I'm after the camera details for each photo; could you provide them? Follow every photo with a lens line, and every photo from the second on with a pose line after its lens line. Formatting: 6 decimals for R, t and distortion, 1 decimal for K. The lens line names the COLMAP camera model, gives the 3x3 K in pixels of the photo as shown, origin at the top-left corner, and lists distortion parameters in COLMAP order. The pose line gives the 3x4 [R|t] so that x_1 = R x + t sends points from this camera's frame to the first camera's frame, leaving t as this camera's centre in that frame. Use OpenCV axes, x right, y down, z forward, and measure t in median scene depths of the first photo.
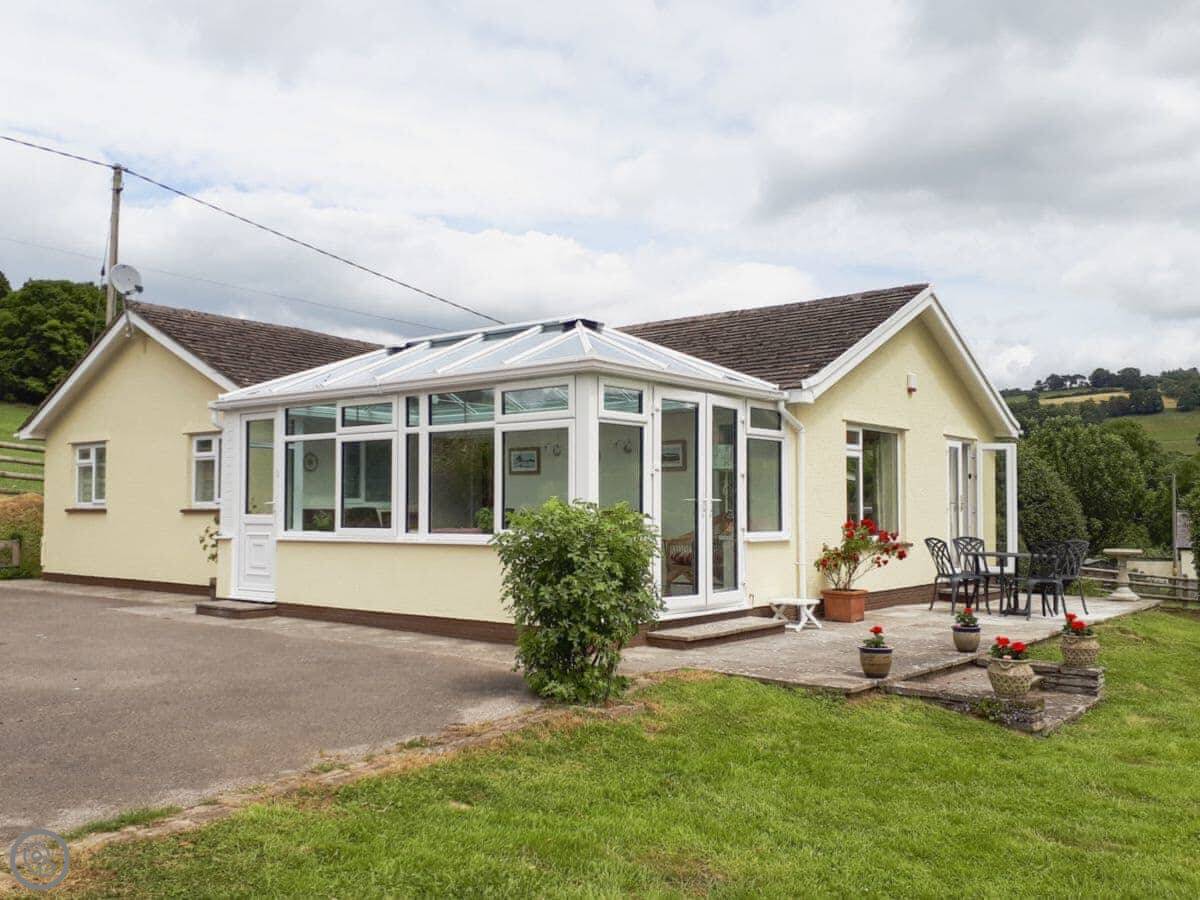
lens RADIAL K [[1058.6, 0, 600.0], [0, 1058.6, 450.0], [0, 0, 1]] dist [-0.012596, -0.008153]
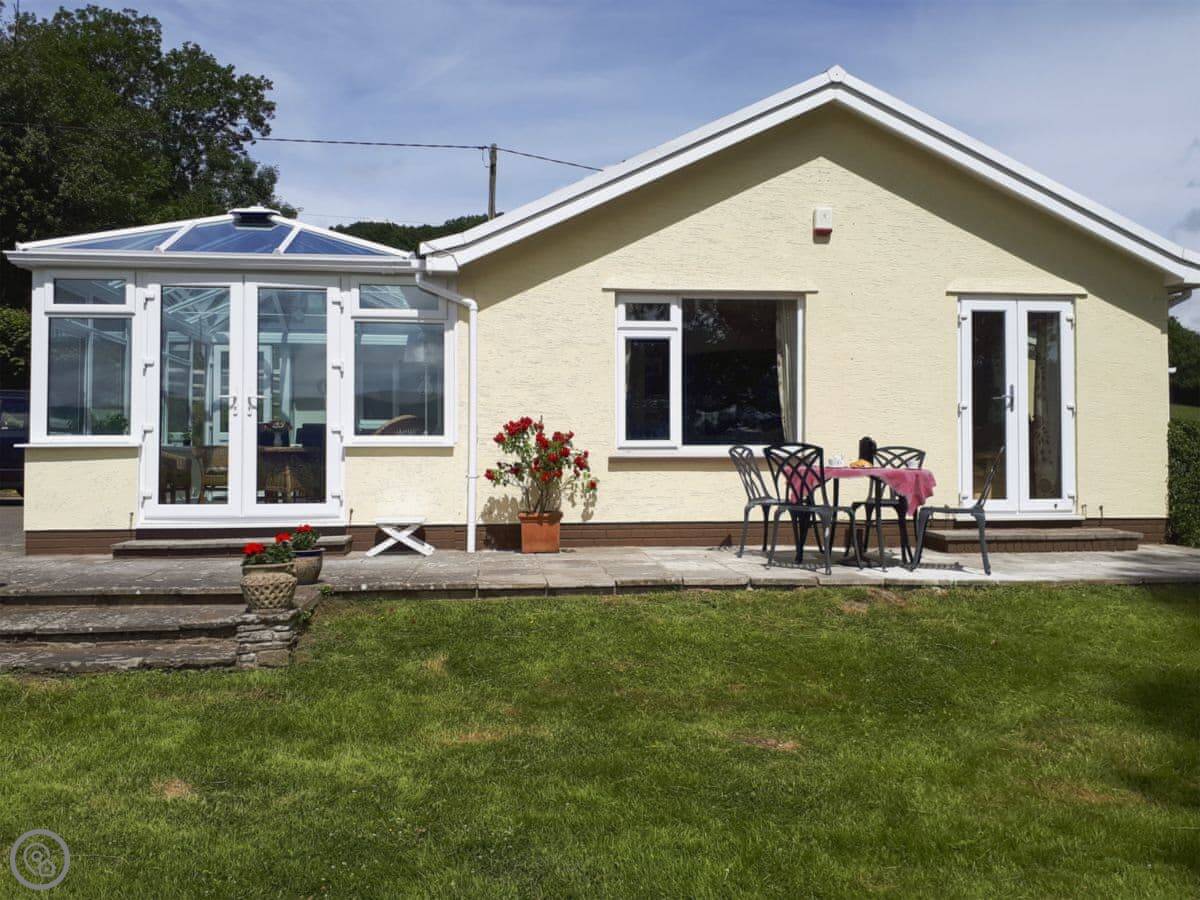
lens RADIAL K [[1058.6, 0, 600.0], [0, 1058.6, 450.0], [0, 0, 1]] dist [-0.012596, -0.008153]
pose [[0.743463, -0.020902, -0.668450, 0.837935], [0.046578, 0.998703, 0.020576, 0.080735], [0.667153, -0.046433, 0.743472, 0.511281]]
